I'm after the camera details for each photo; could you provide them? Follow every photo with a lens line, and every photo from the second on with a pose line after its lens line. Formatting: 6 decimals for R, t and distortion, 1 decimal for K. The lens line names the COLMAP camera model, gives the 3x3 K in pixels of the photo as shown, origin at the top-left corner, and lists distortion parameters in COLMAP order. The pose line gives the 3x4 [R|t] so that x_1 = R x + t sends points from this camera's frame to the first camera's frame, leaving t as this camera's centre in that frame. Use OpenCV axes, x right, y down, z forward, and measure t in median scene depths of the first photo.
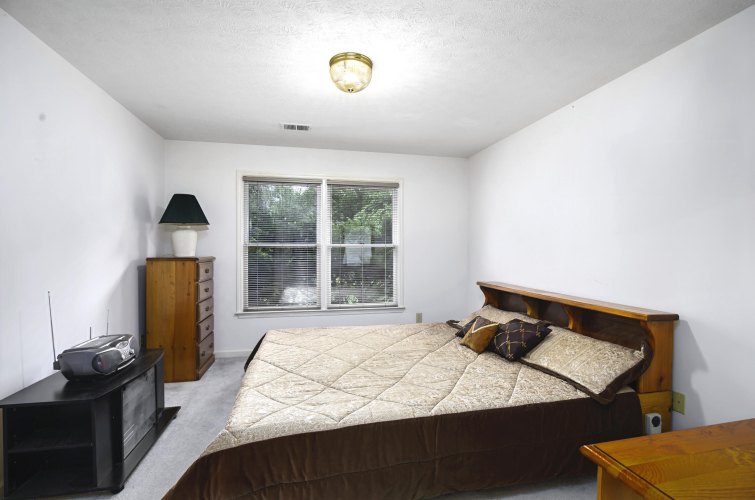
lens RADIAL K [[349.1, 0, 379.1], [0, 349.1, 250.7], [0, 0, 1]] dist [-0.012045, -0.000390]
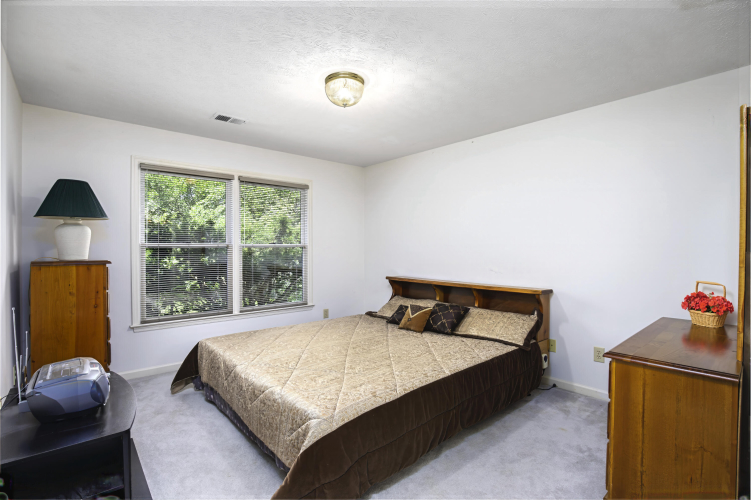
lens RADIAL K [[352.7, 0, 374.7], [0, 352.7, 250.7], [0, 0, 1]] dist [-0.002681, 0.000448]
pose [[0.883034, -0.007954, 0.469242, -0.365385], [0.007219, 0.999968, 0.003365, -0.001354], [-0.469254, 0.000416, 0.883063, -0.021193]]
